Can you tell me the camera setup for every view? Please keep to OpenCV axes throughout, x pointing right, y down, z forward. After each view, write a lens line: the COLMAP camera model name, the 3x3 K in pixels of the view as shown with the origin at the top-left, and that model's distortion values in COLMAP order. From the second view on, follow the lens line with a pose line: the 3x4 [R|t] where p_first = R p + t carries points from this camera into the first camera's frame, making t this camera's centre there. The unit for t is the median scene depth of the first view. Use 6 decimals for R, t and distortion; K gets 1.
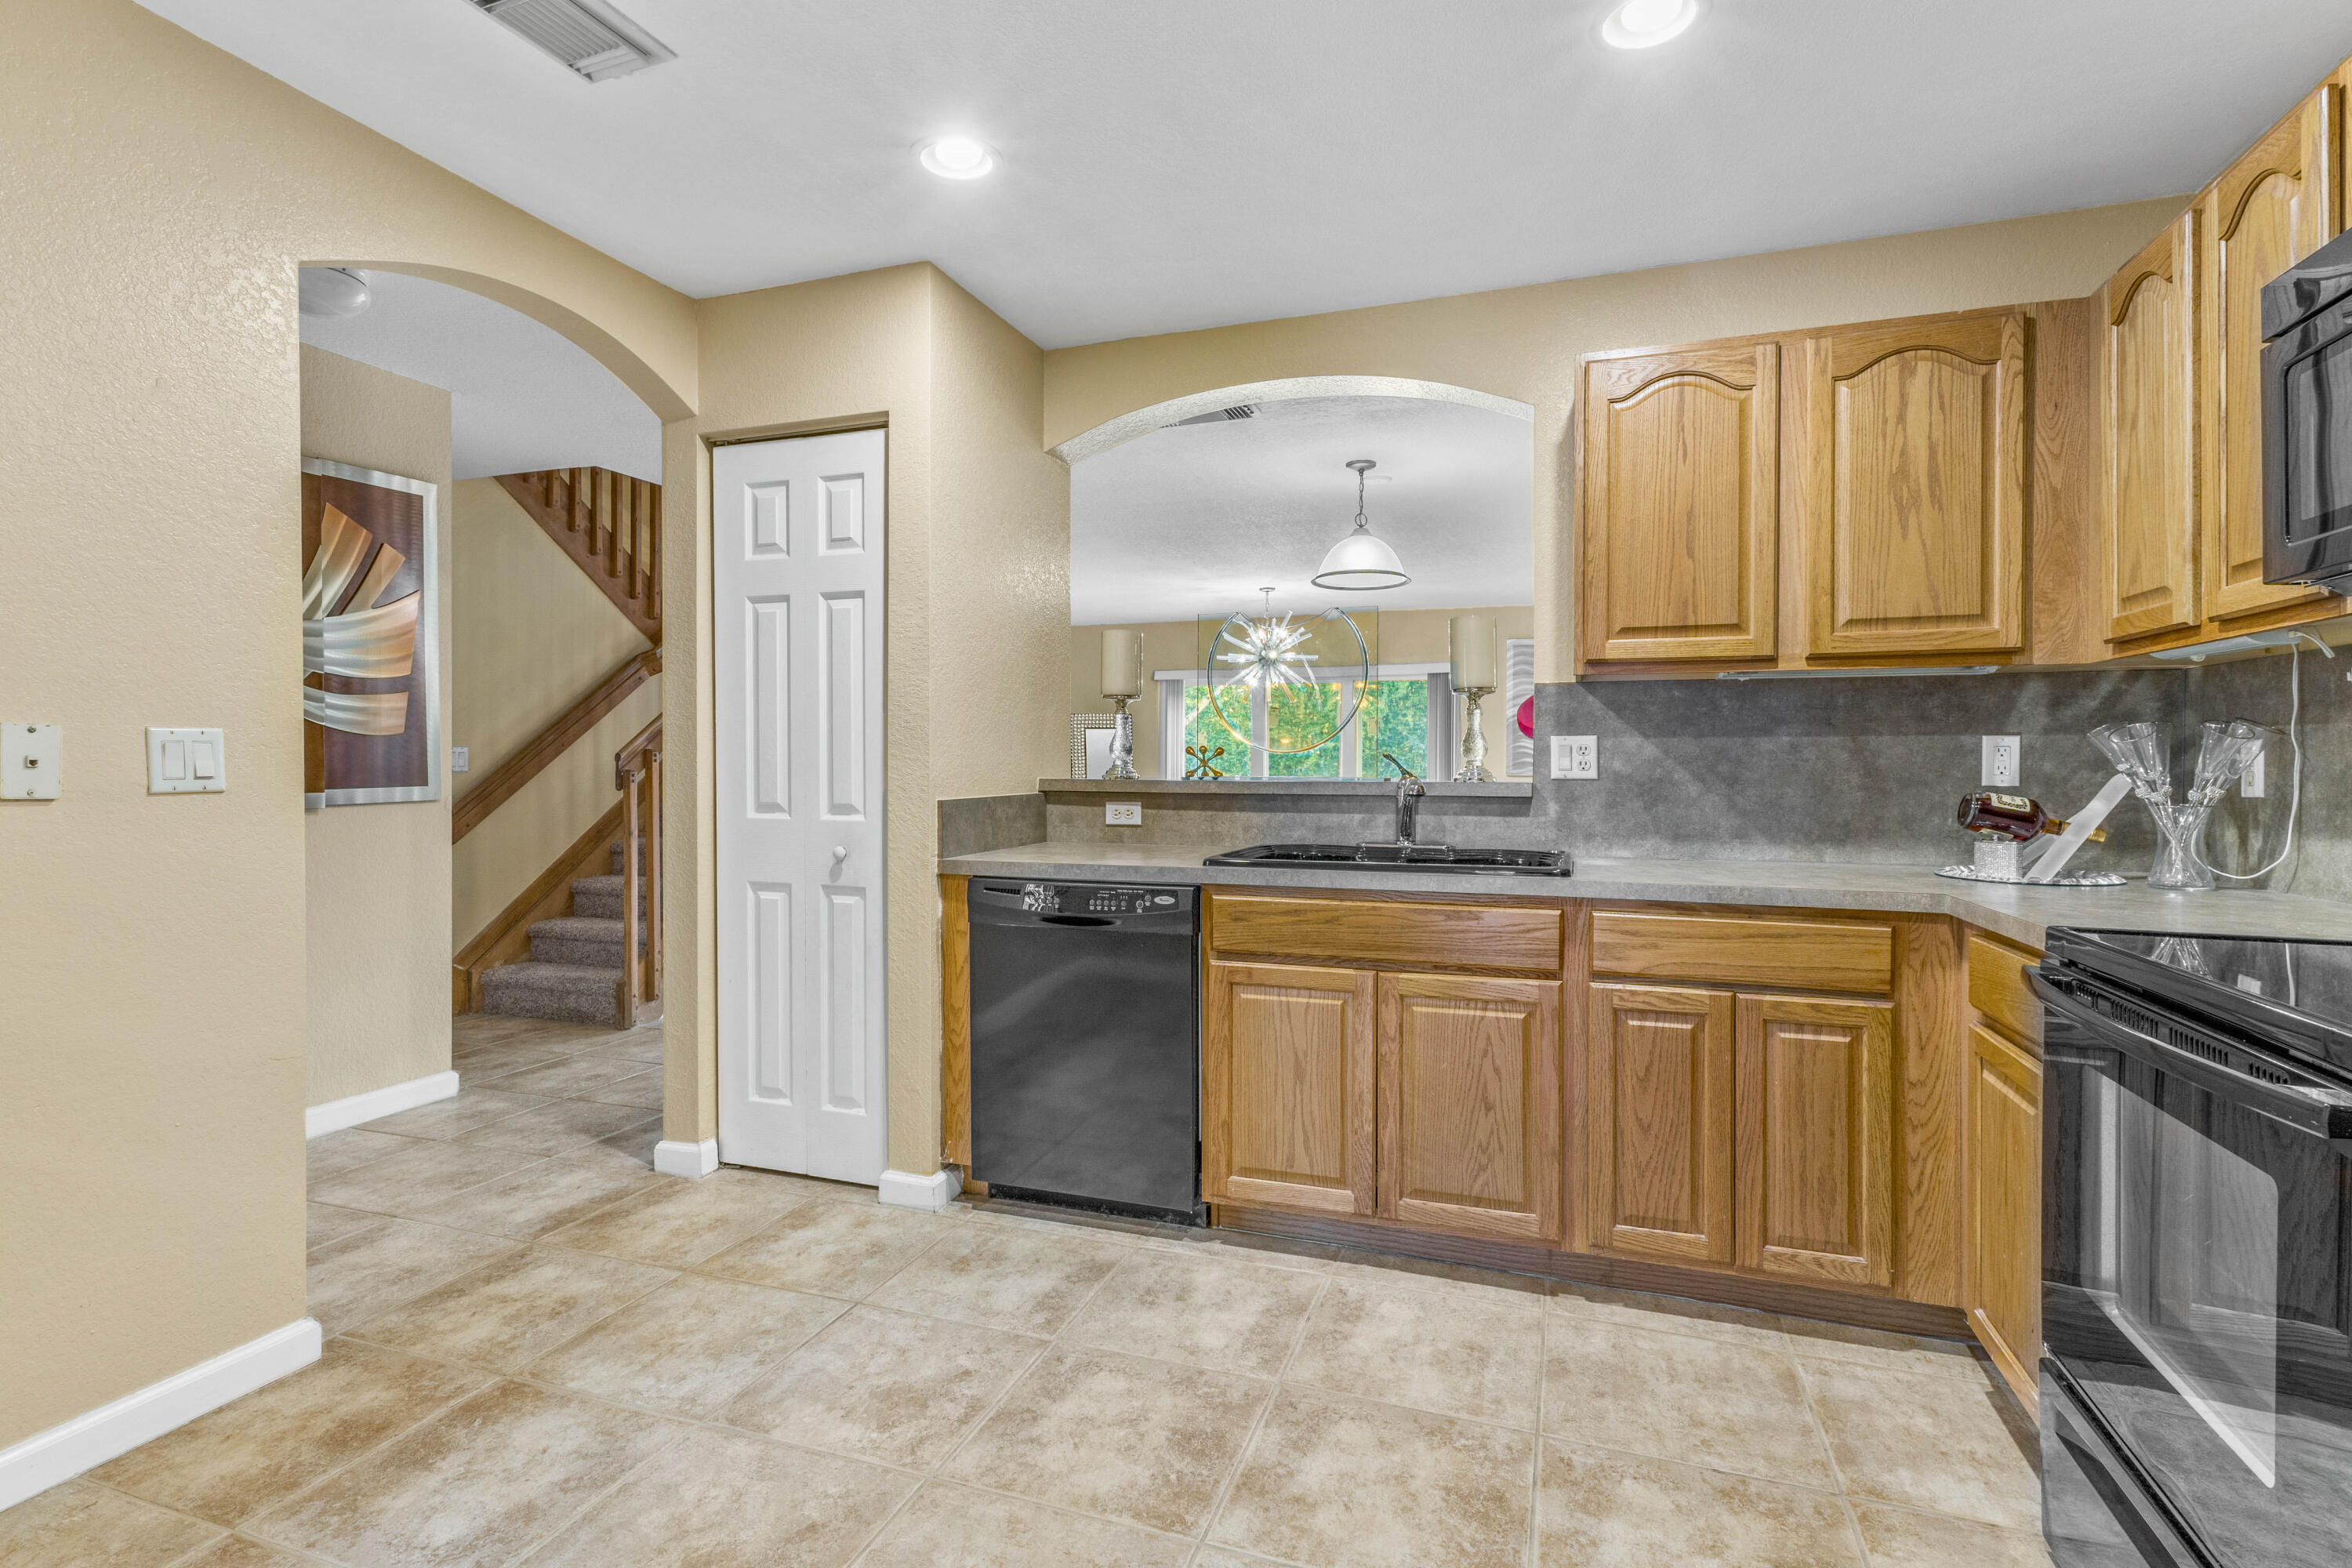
lens RADIAL K [[1137.2, 0, 1169.1], [0, 1137.2, 760.8], [0, 0, 1]] dist [0.003090, 0.000147]
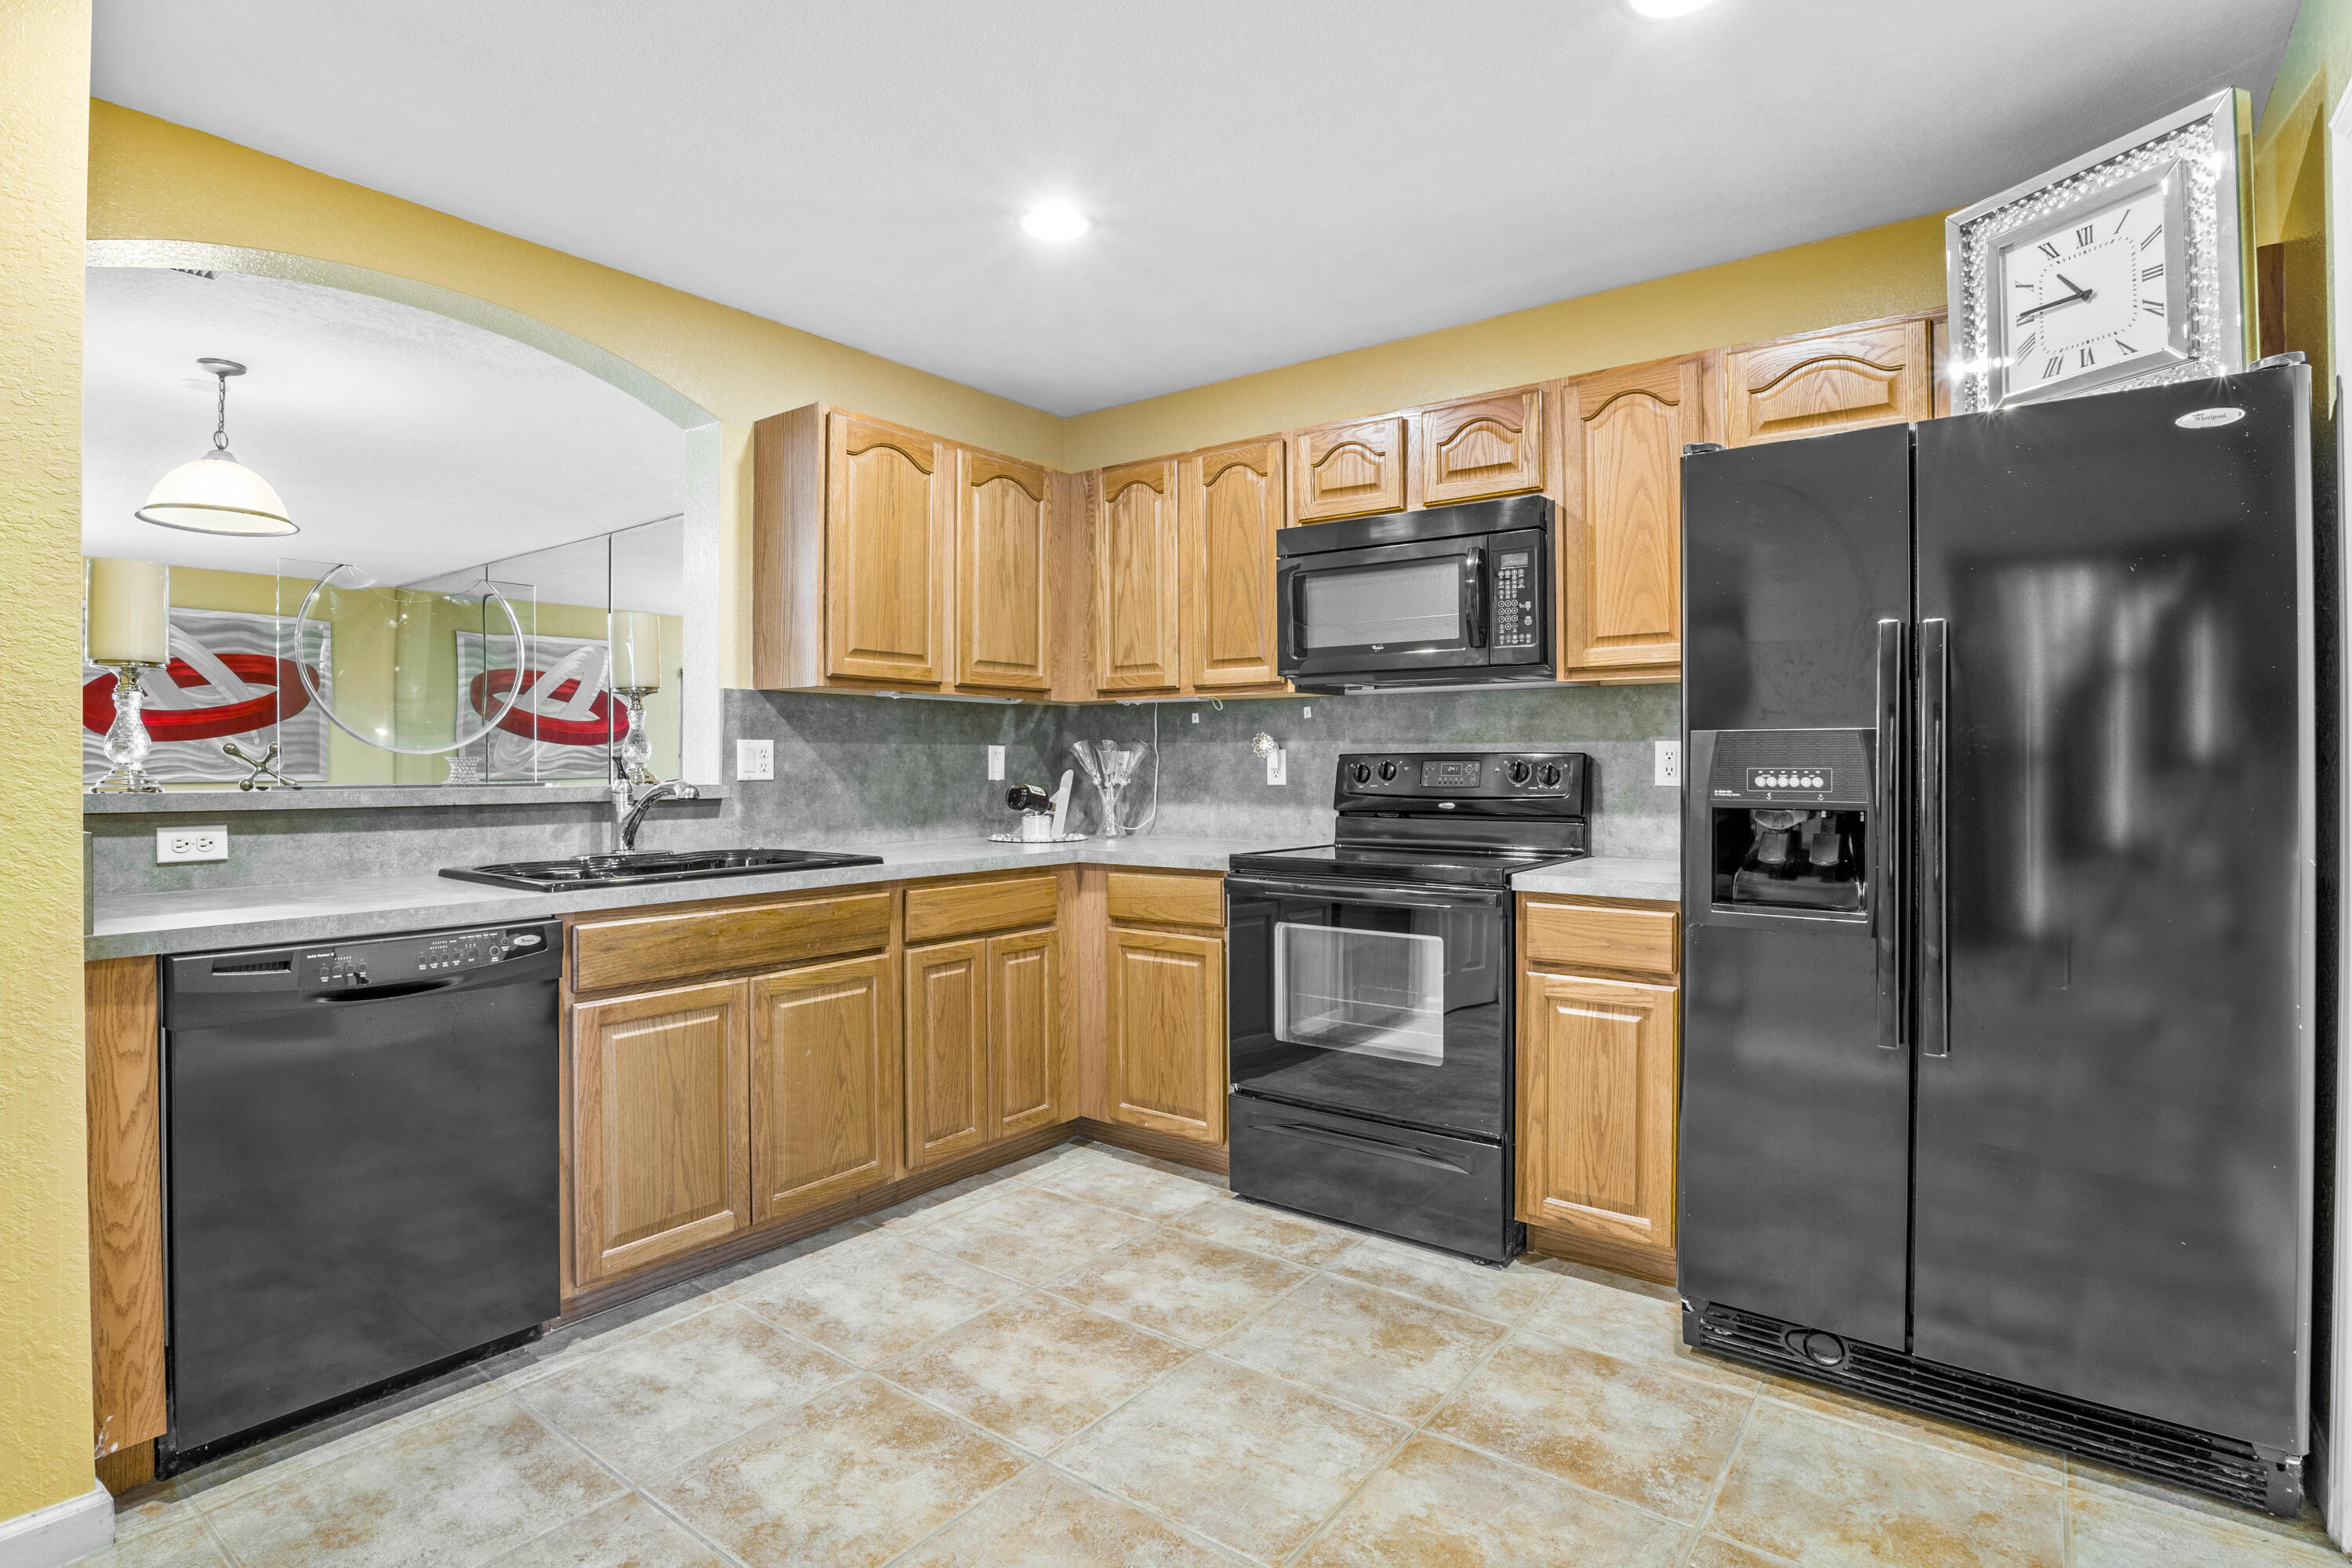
lens RADIAL K [[1171.7, 0, 1169.7], [0, 1171.7, 748.3], [0, 0, 1]] dist [-0.042790, 0.010479]
pose [[0.296098, 0.010443, 0.955101, -0.669733], [0.001496, 0.999934, -0.011397, -0.001032], [-0.955156, 0.004803, 0.296063, 0.351395]]
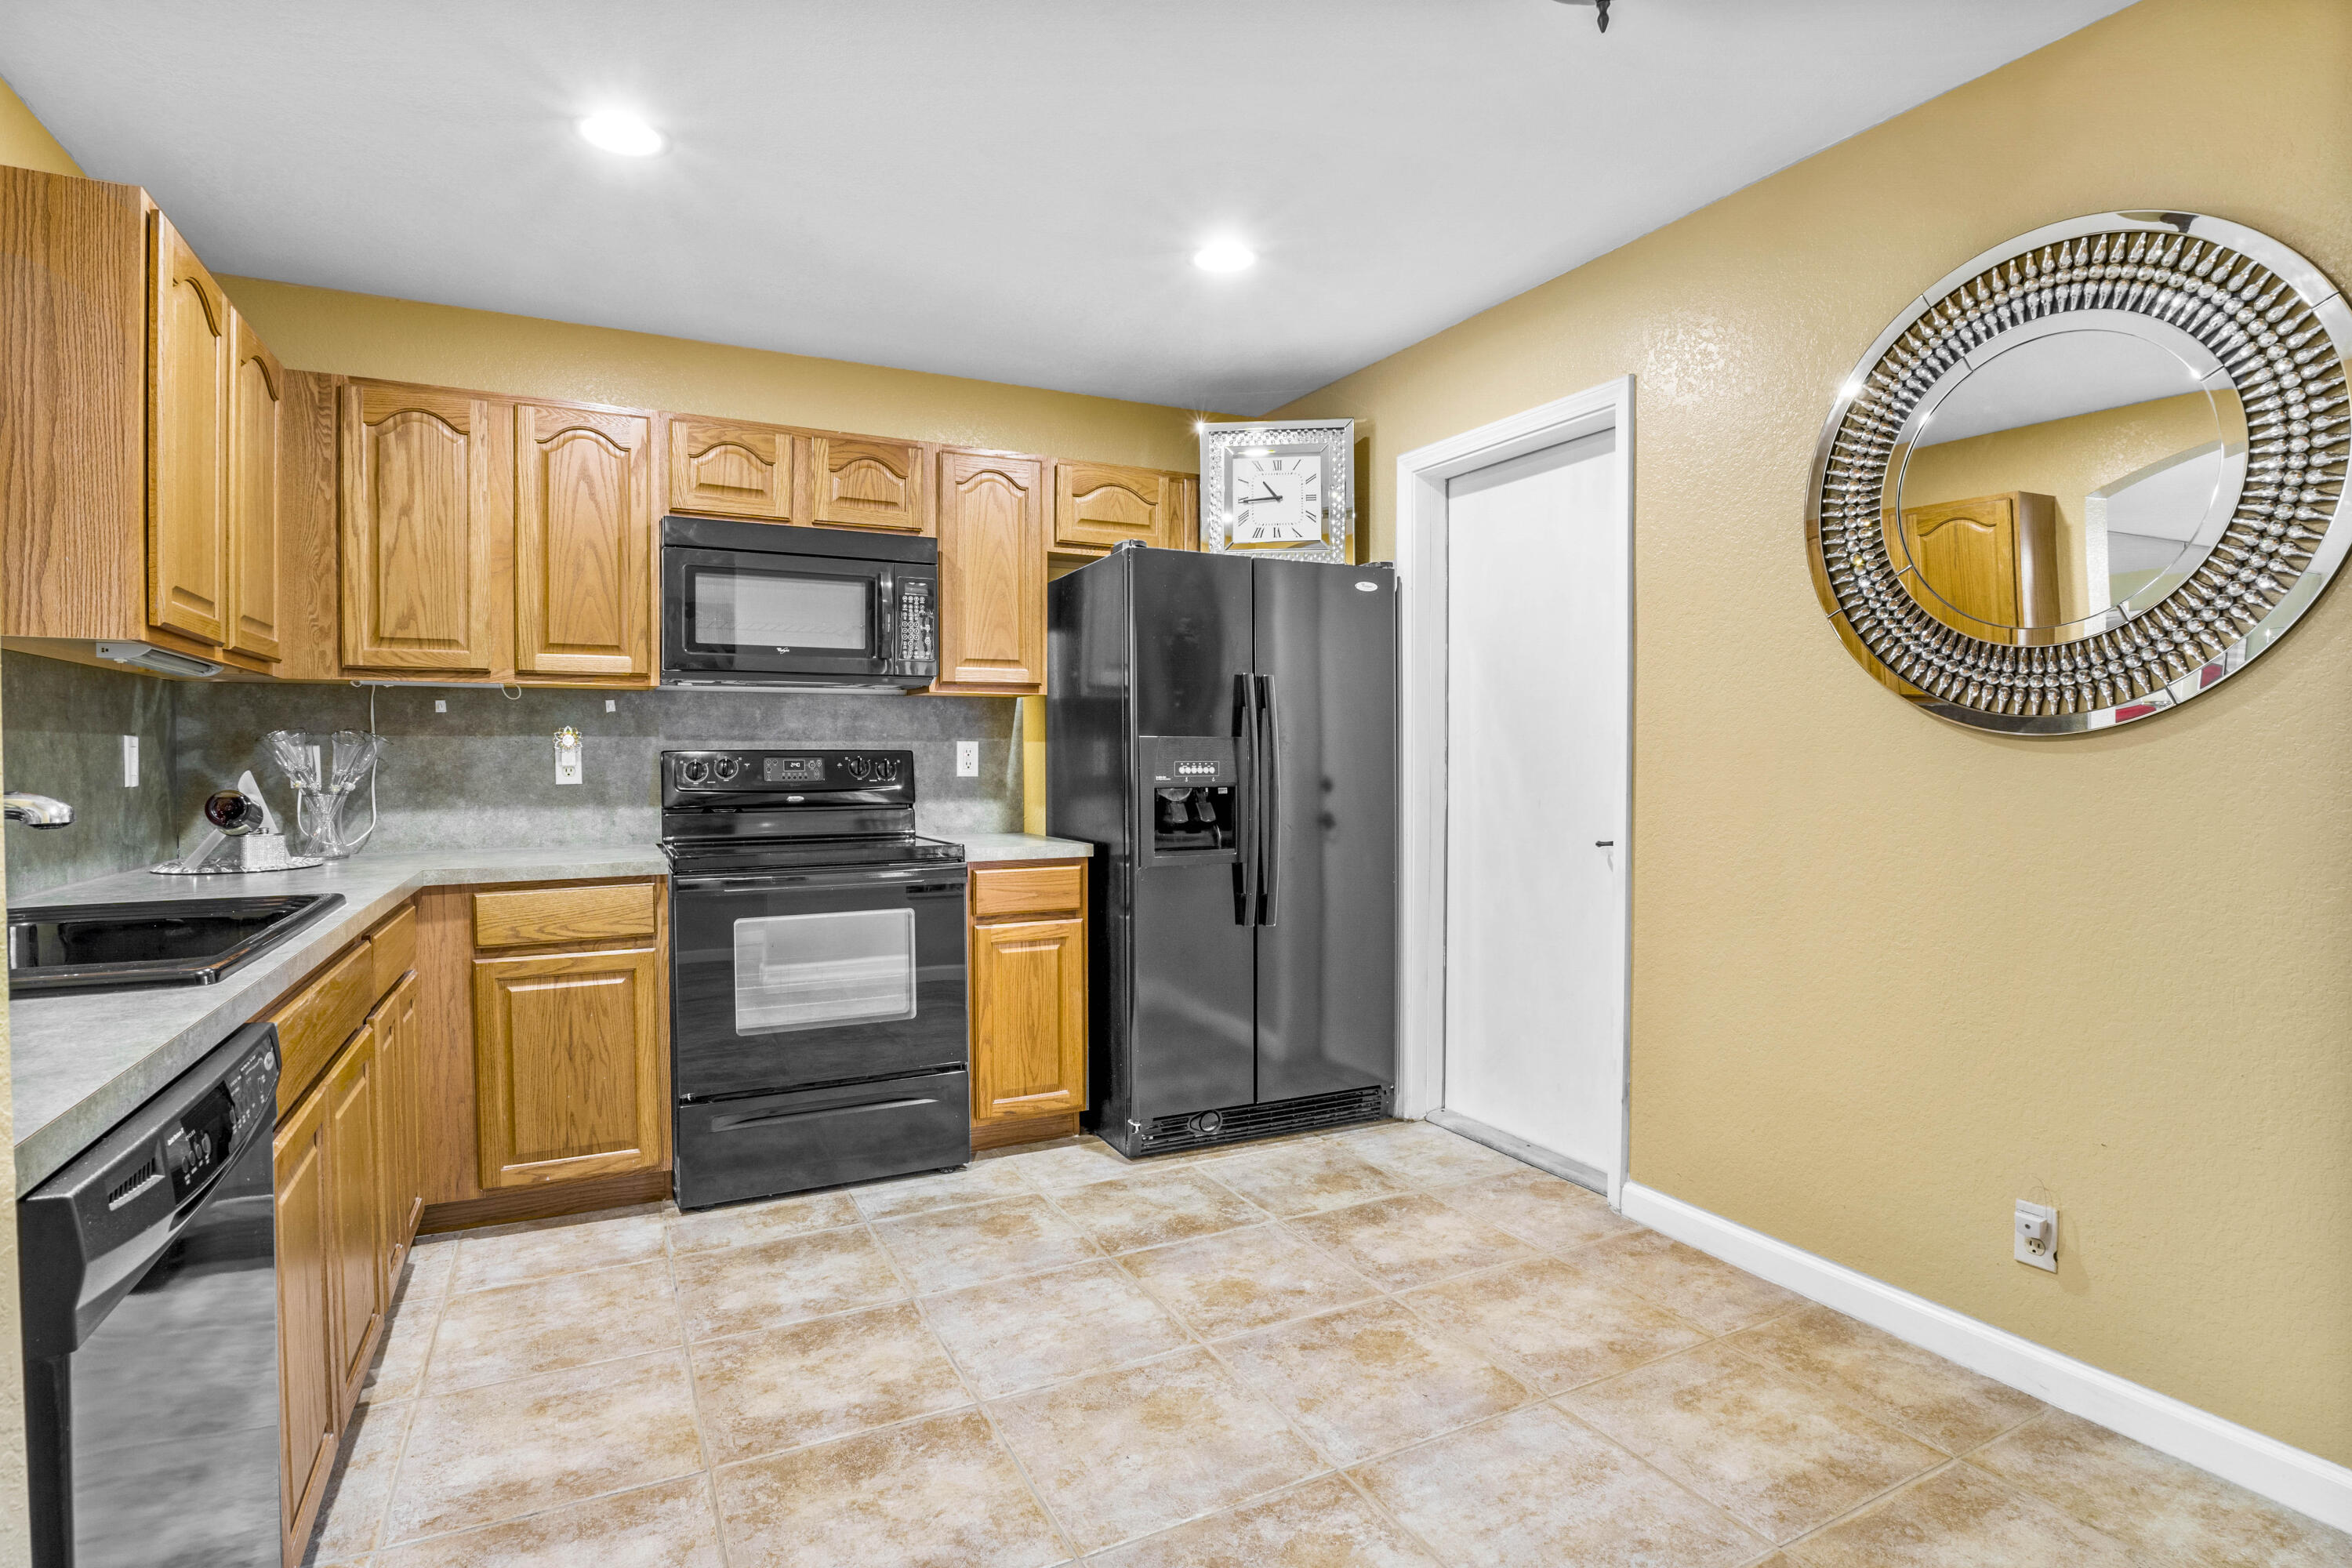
lens RADIAL K [[1159.6, 0, 1178.7], [0, 1159.6, 761.2], [0, 0, 1]] dist [-0.043293, 0.010191]
pose [[-0.732855, -0.001397, 0.680384, -0.623012], [0.002920, 0.999982, 0.005198, -0.002651], [-0.680379, 0.005796, -0.732838, 1.136139]]
